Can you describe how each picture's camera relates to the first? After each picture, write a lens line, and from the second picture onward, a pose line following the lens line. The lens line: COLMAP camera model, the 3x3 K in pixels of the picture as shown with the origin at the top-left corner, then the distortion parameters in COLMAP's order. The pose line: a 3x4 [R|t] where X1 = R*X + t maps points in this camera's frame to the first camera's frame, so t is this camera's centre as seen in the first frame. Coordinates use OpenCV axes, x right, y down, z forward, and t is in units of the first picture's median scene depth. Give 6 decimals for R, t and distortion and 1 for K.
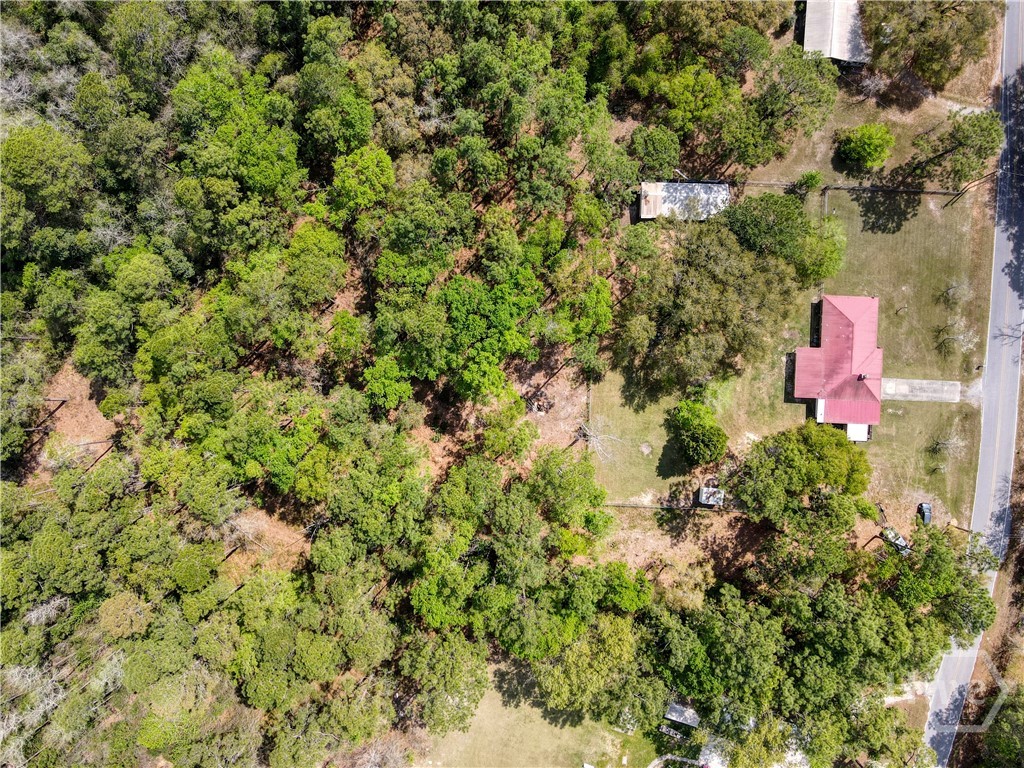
lens RADIAL K [[753.7, 0, 511.0], [0, 753.7, 383.9], [0, 0, 1]] dist [0.013739, 0.005826]
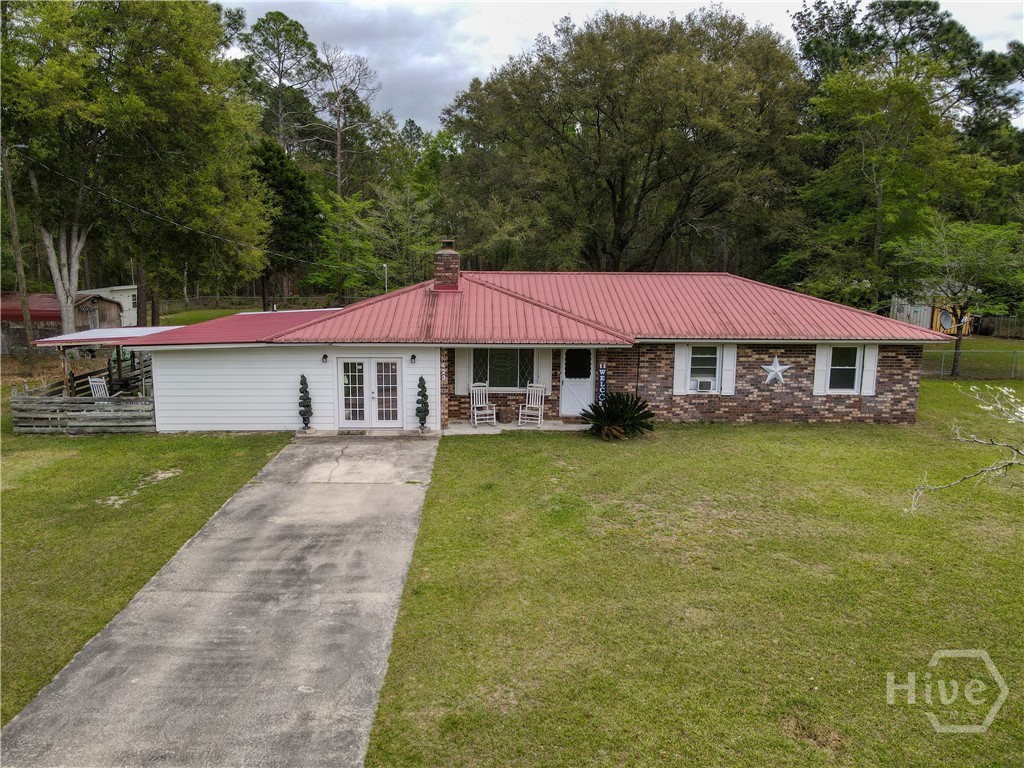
lens RADIAL K [[753.7, 0, 507.2], [0, 753.7, 387.4], [0, 0, 1]] dist [0.013739, 0.005826]
pose [[0.077178, 0.162233, -0.983730, 0.622382], [-0.996994, 0.019382, -0.075022, -0.007740], [0.006896, 0.986562, 0.163241, 0.963453]]
